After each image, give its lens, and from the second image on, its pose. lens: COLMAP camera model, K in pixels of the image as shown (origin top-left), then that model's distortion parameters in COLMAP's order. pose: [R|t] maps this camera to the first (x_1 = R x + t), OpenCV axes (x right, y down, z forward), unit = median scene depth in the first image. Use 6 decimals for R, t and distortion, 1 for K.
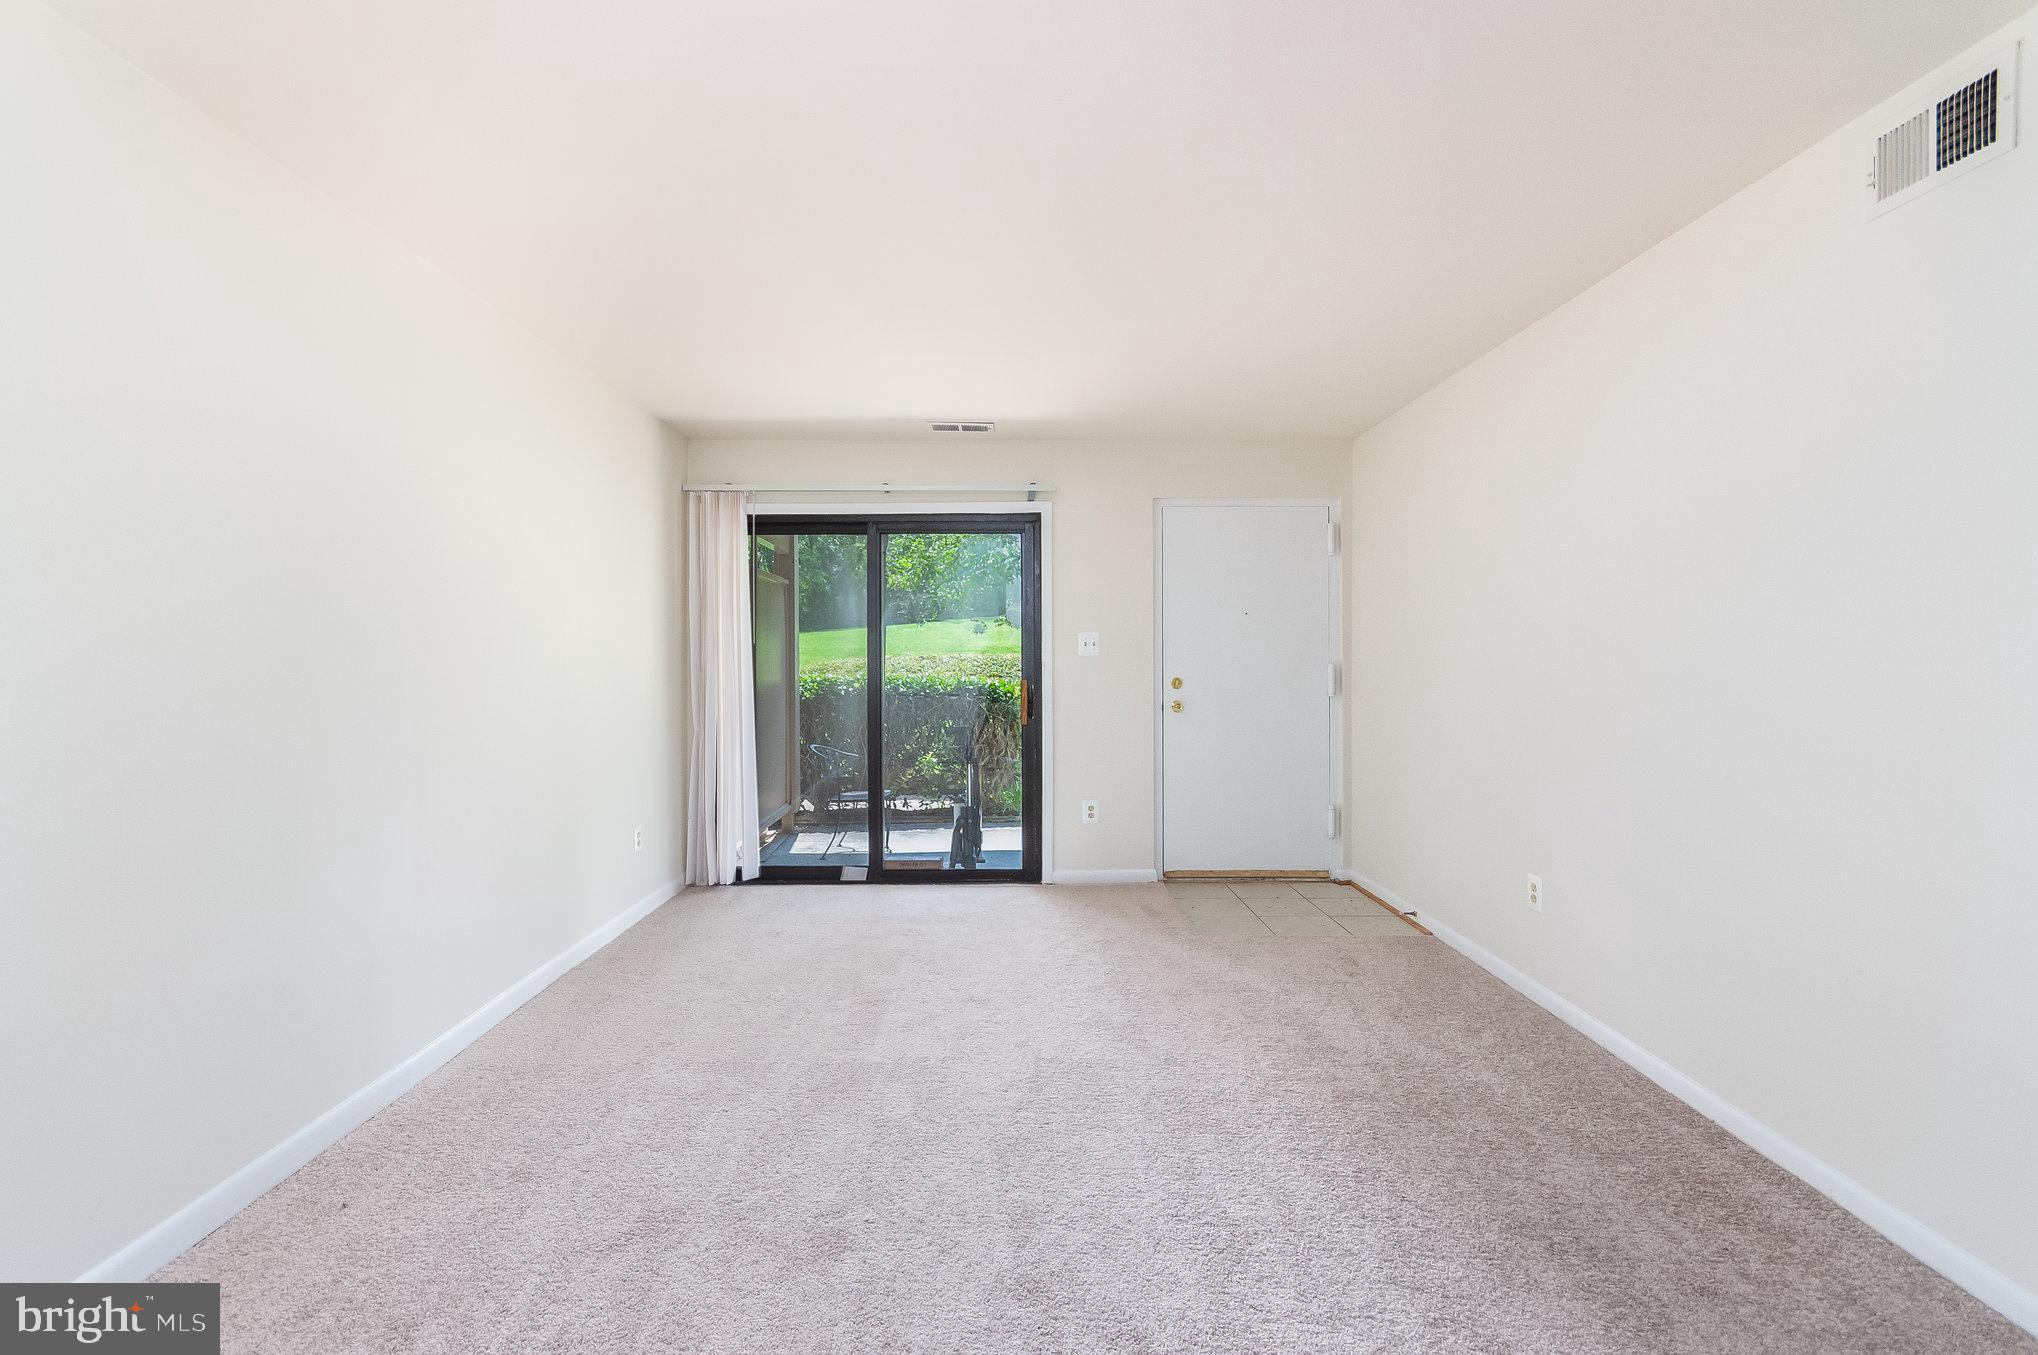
lens RADIAL K [[924.6, 0, 1020.0], [0, 924.6, 656.7], [0, 0, 1]] dist [0.012027, -0.002425]
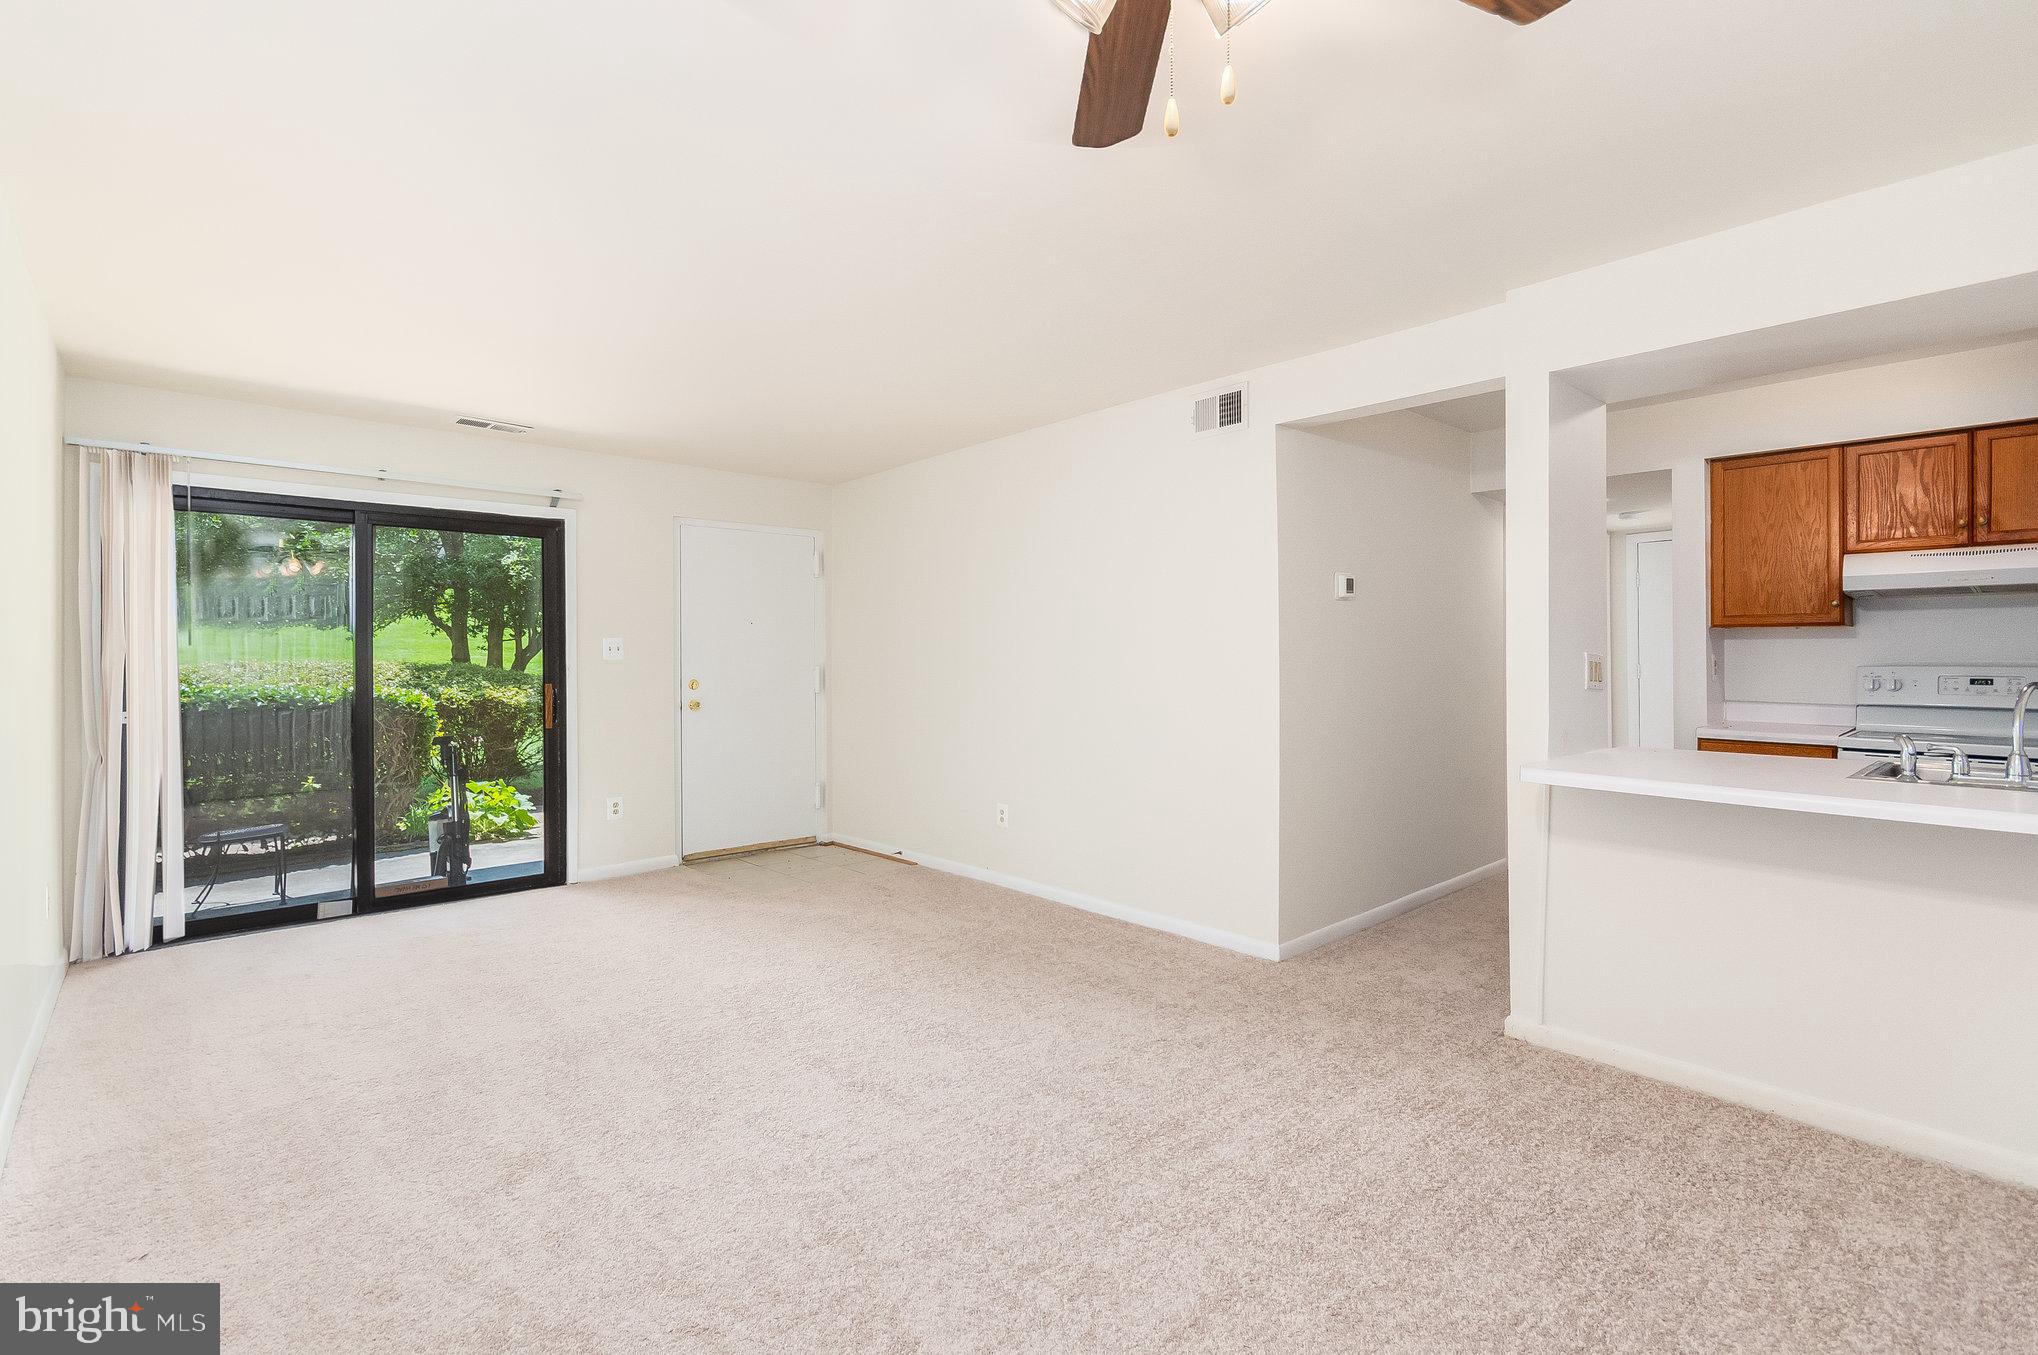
lens RADIAL K [[924.6, 0, 1033.7], [0, 924.6, 658.5], [0, 0, 1]] dist [0.012027, -0.002425]
pose [[0.740833, 0.000916, 0.671689, -0.281302], [0.003726, 0.999978, -0.005473, 0.004814], [-0.671679, 0.006558, 0.740813, -0.100898]]
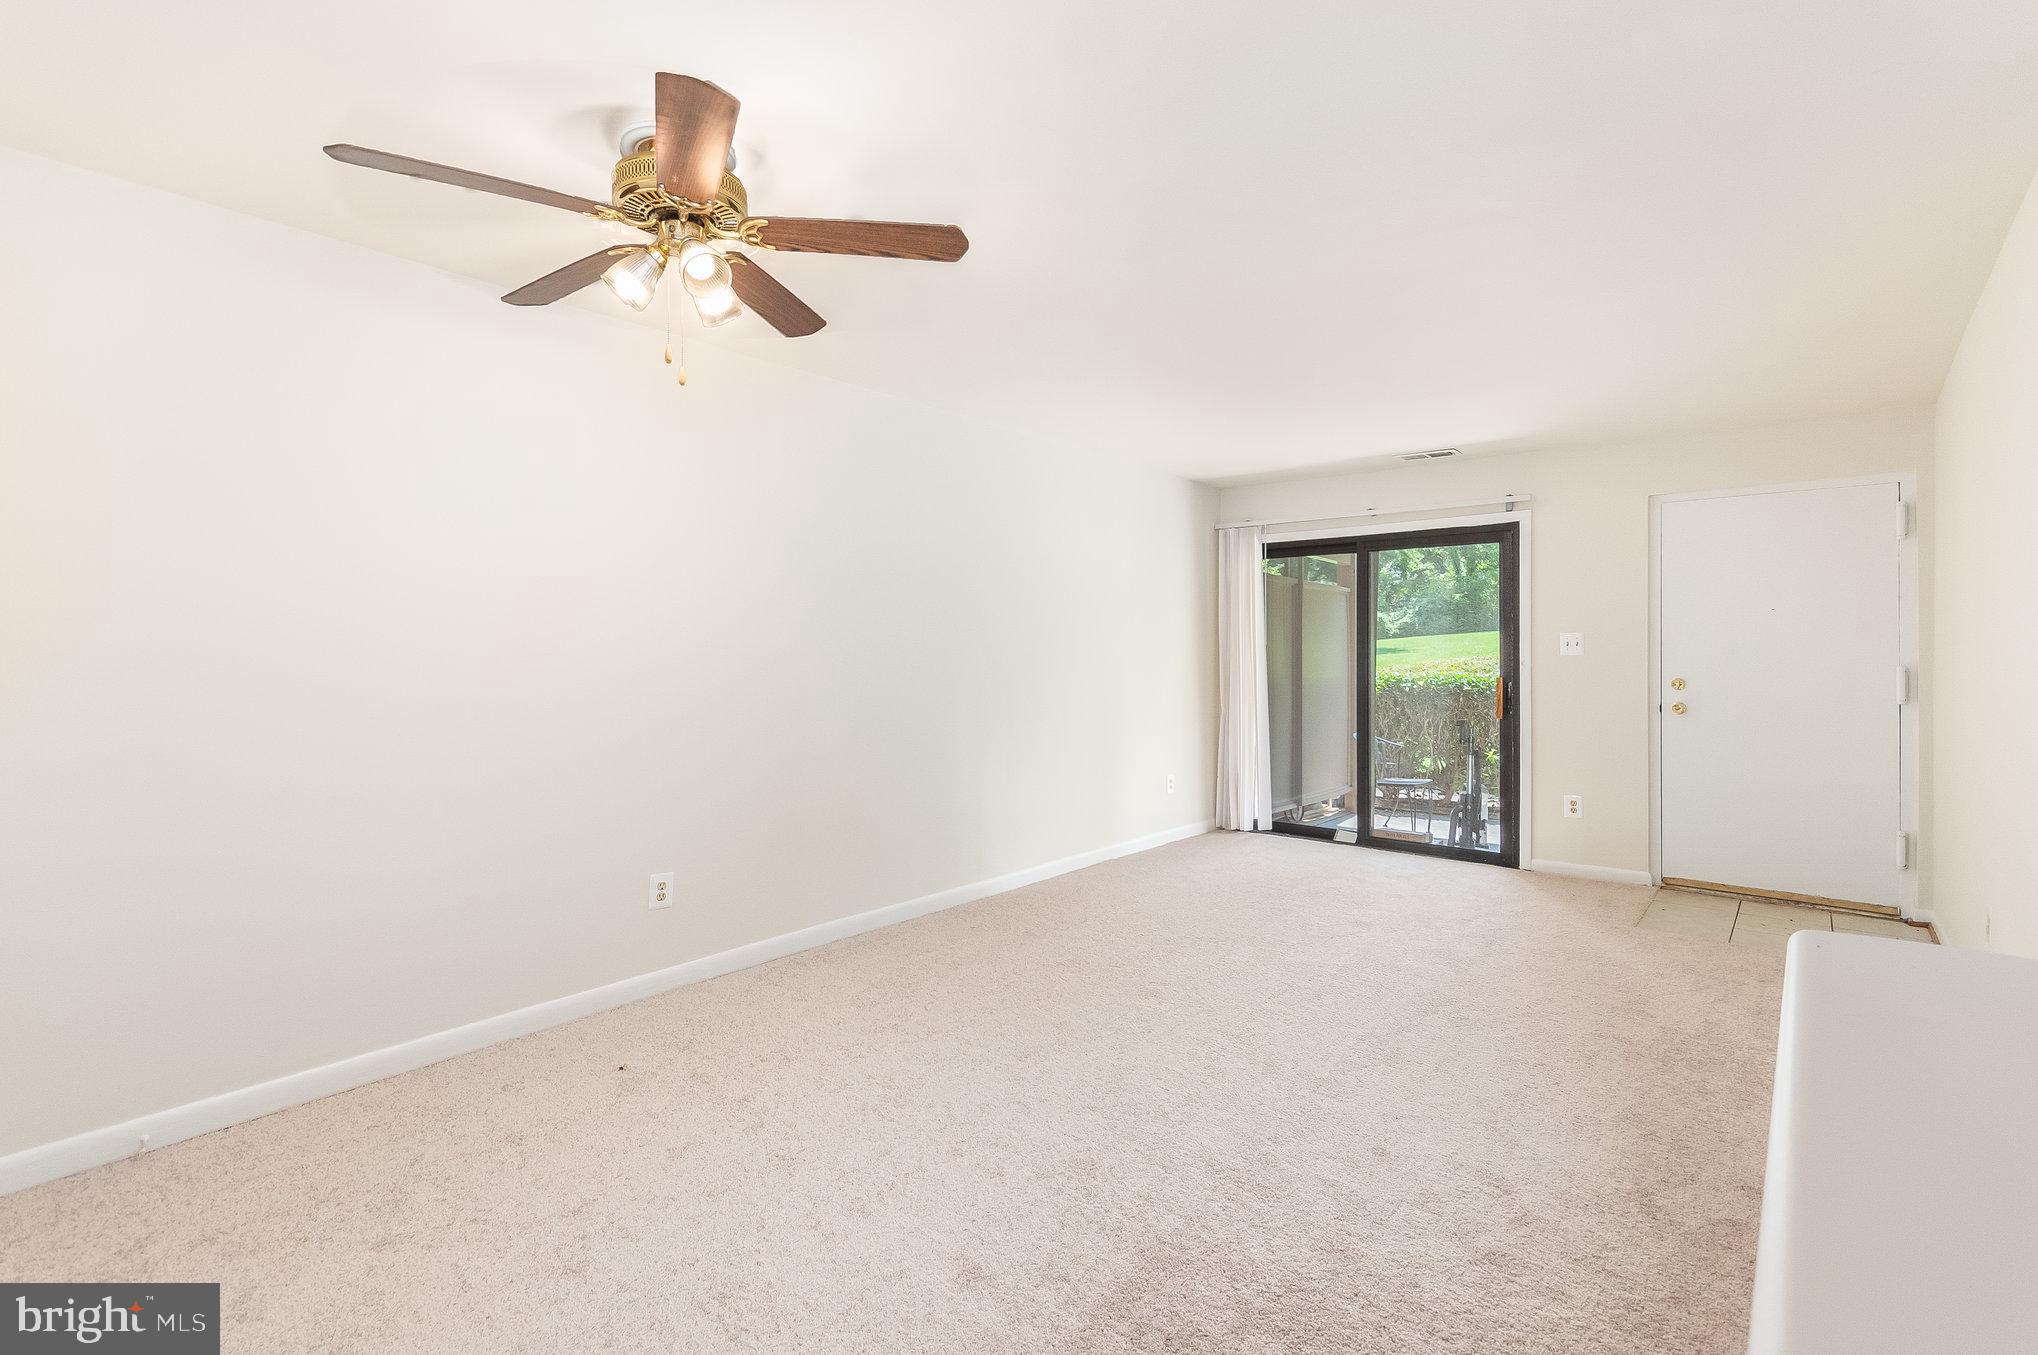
lens RADIAL K [[924.6, 0, 1043.1], [0, 924.6, 642.0], [0, 0, 1]] dist [0.012027, -0.002425]
pose [[0.774231, -0.004341, -0.632888, 0.275429], [-0.005222, 0.999899, -0.013246, 0.000849], [0.632881, 0.013561, 0.774130, -0.176775]]
